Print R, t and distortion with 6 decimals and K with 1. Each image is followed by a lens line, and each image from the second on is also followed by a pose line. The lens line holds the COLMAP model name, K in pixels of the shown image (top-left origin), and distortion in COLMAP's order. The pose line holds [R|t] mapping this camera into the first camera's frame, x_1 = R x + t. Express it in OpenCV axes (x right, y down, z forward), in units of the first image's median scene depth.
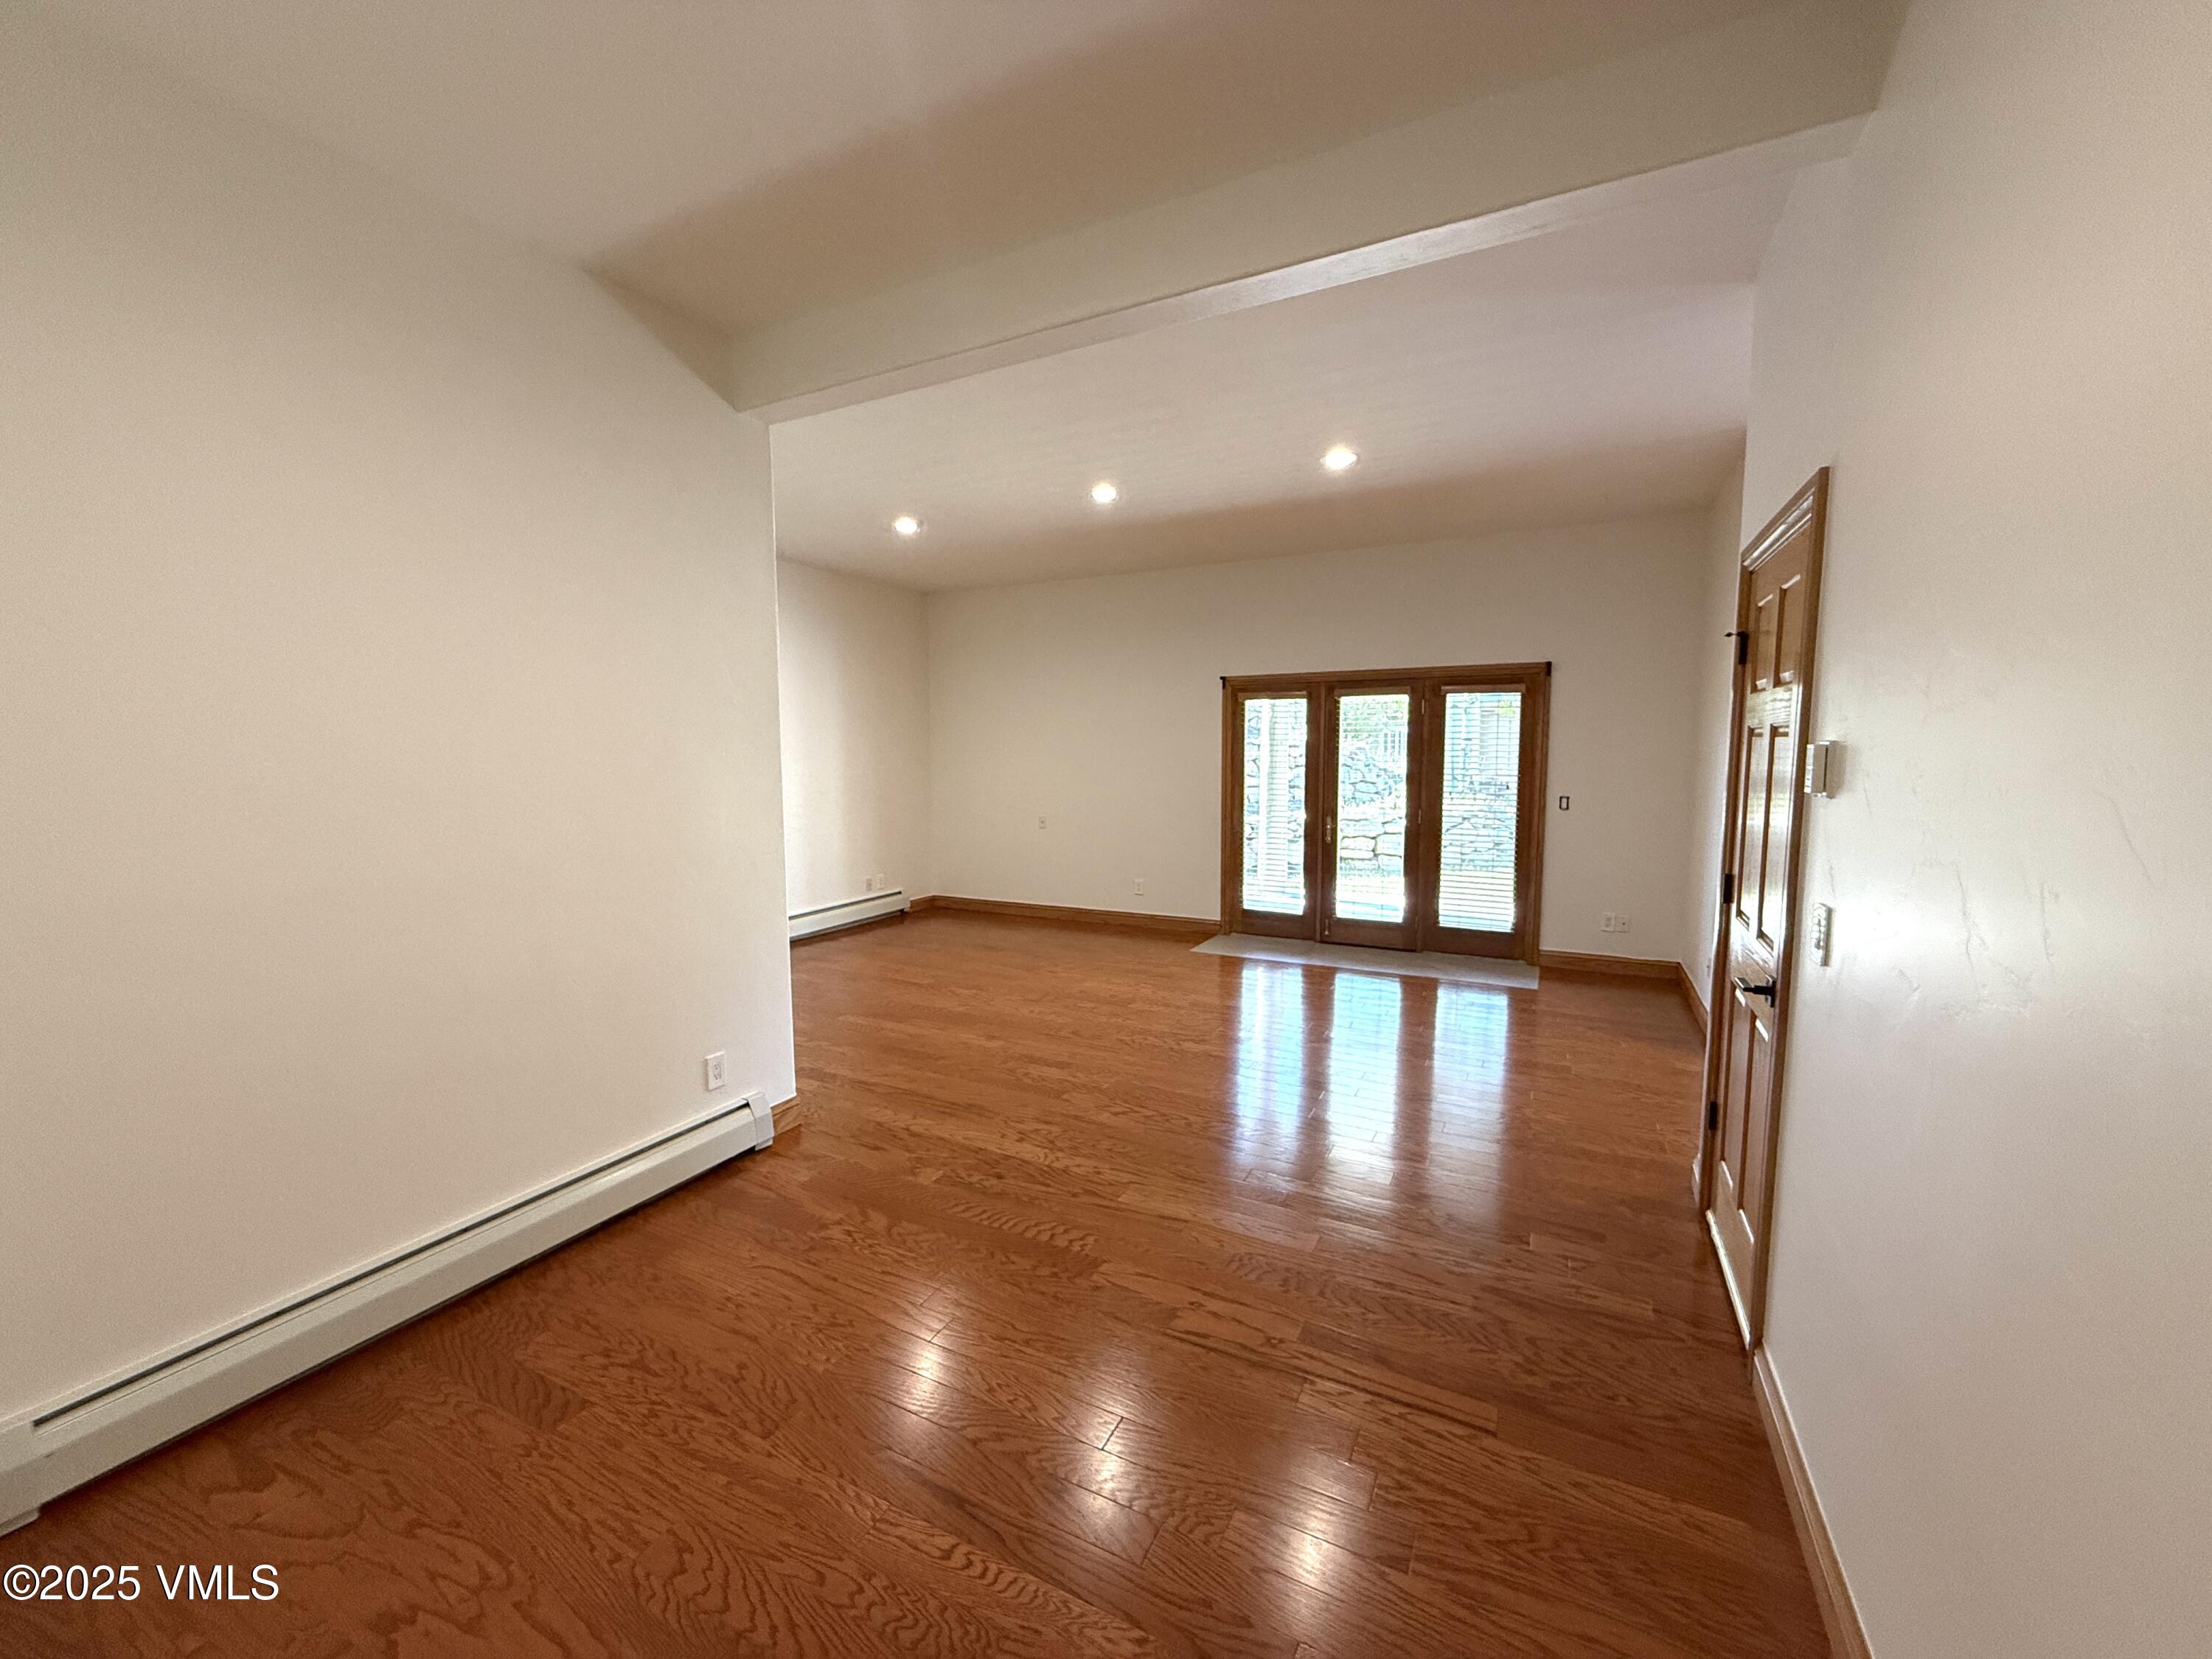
lens RADIAL K [[878.8, 0, 1097.9], [0, 878.8, 820.8], [0, 0, 1]] dist [-0.001249, -0.000041]
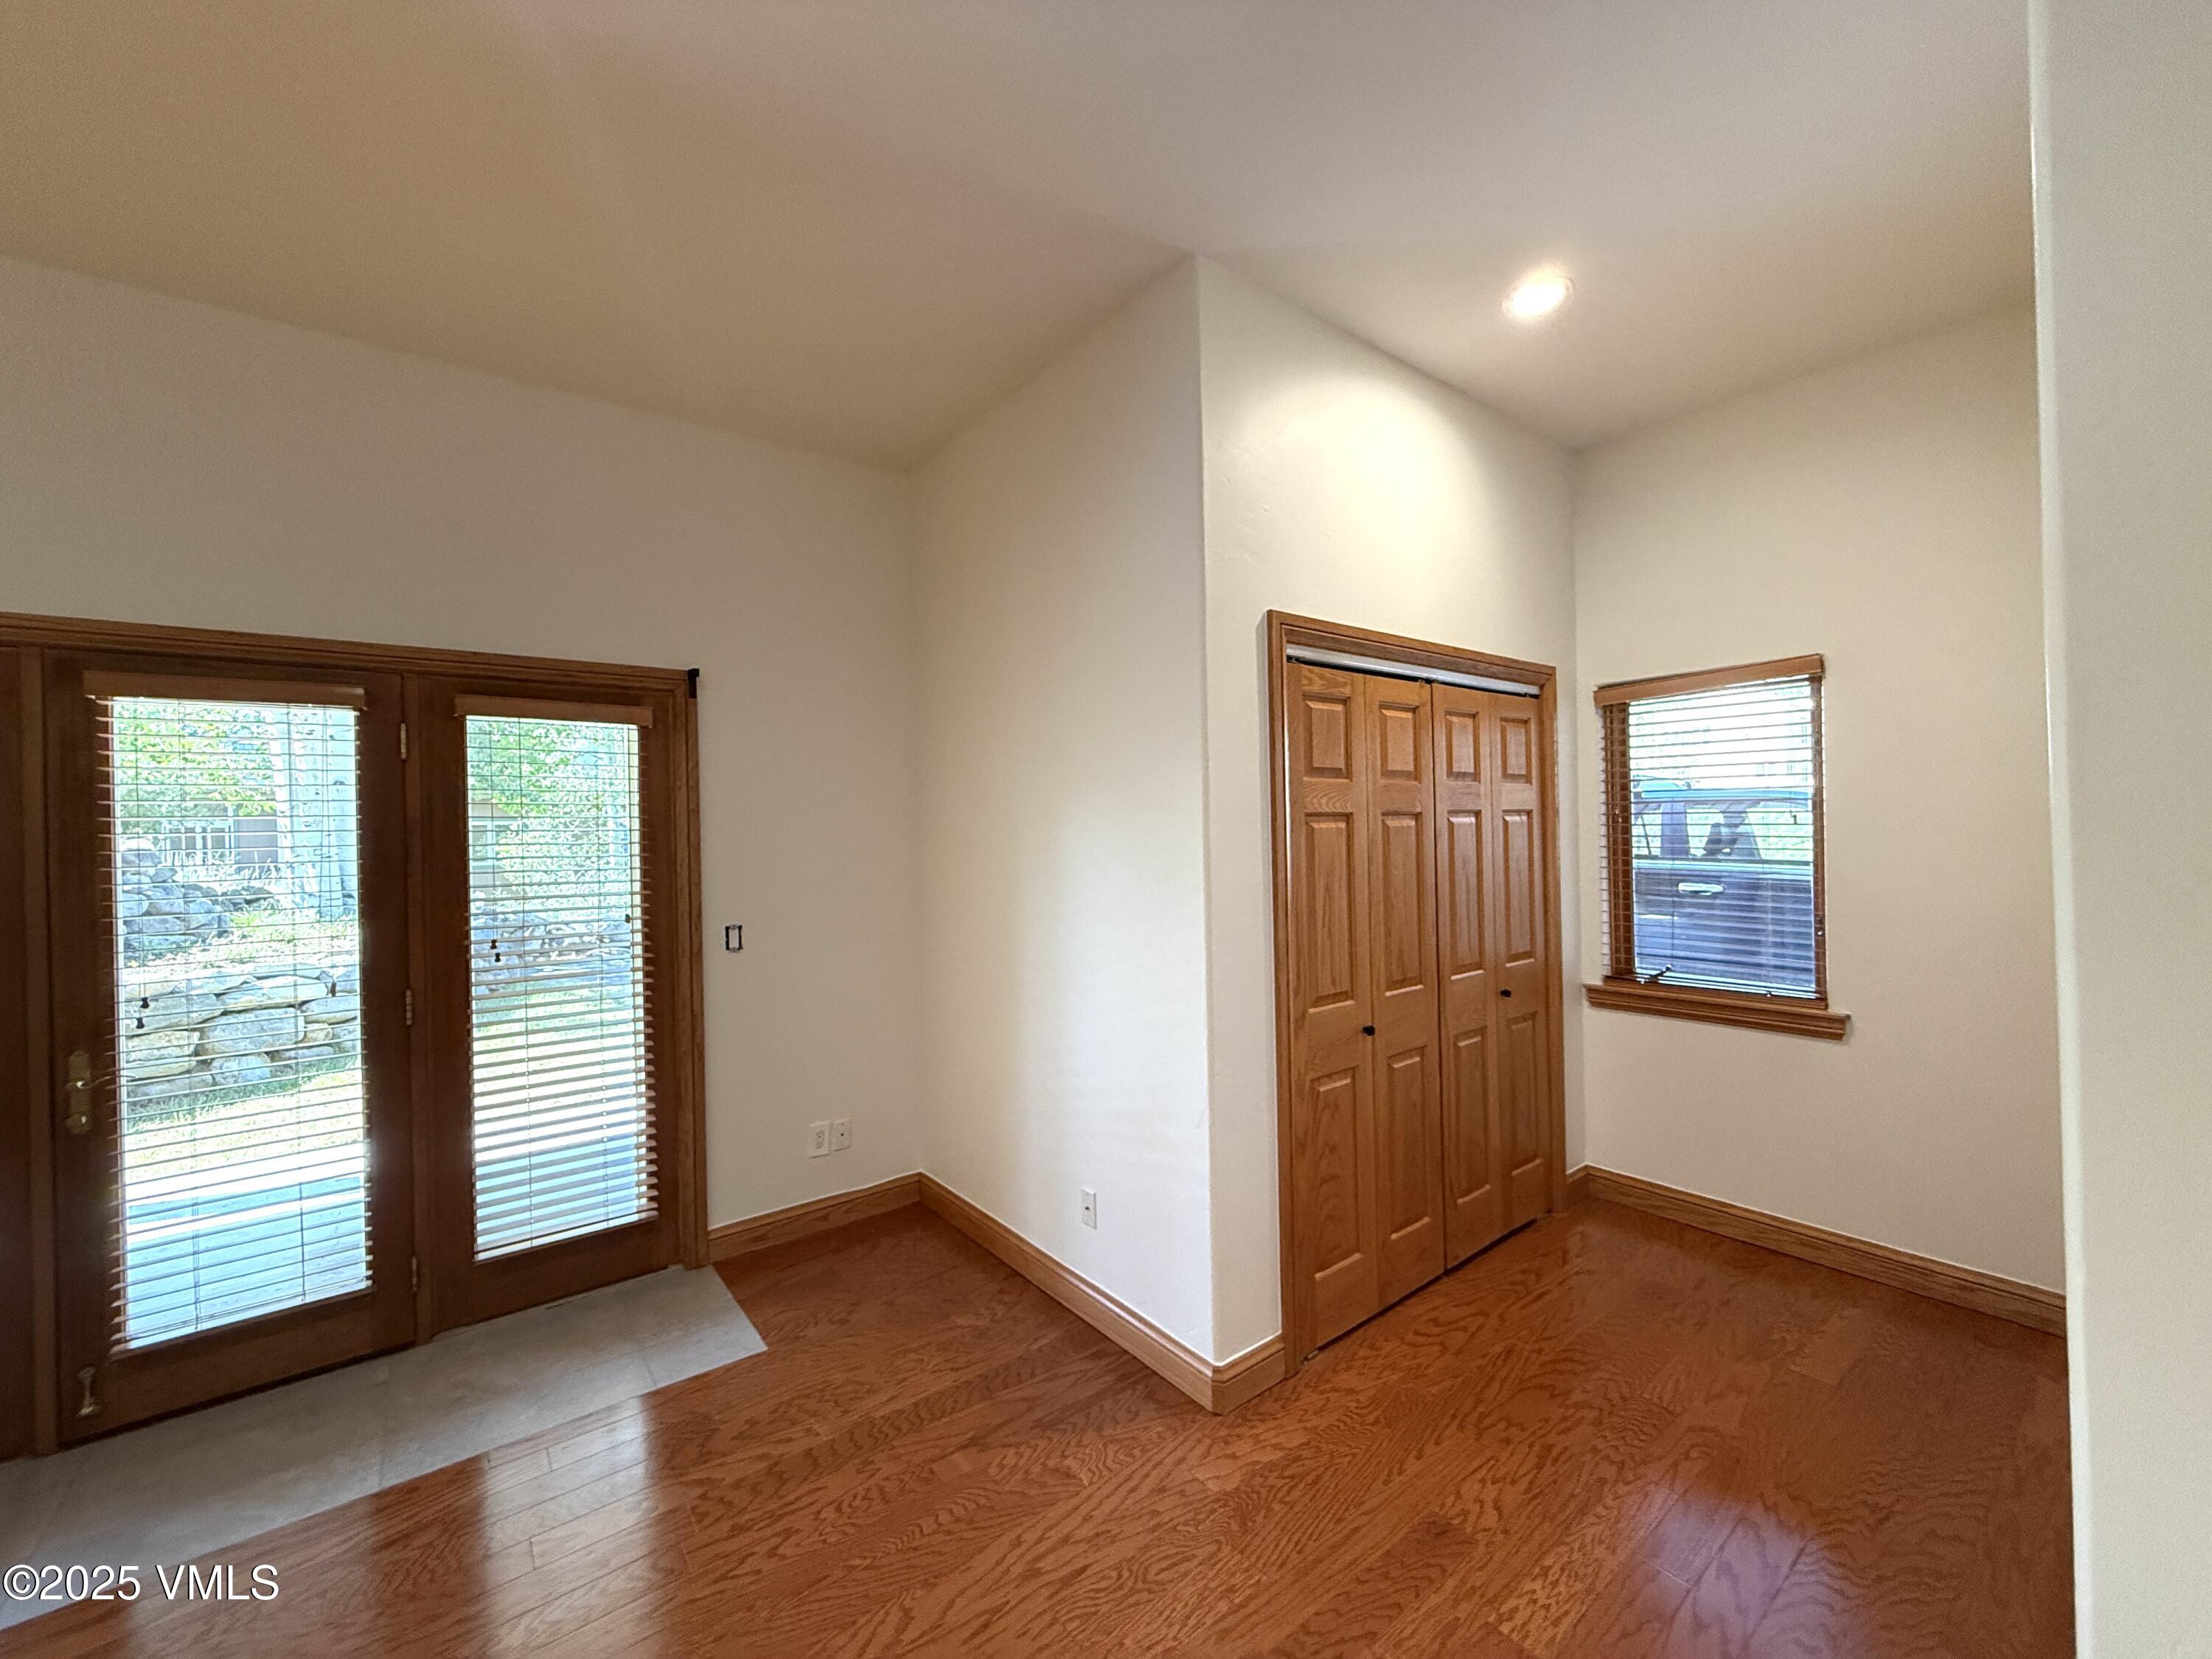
lens RADIAL K [[878.8, 0, 1097.9], [0, 878.8, 820.8], [0, 0, 1]] dist [-0.001249, -0.000041]
pose [[0.421086, -0.001038, 0.907020, 0.139134], [0.097312, 0.994279, -0.044040, -0.044846], [-0.901785, 0.106808, 0.418778, 0.564516]]
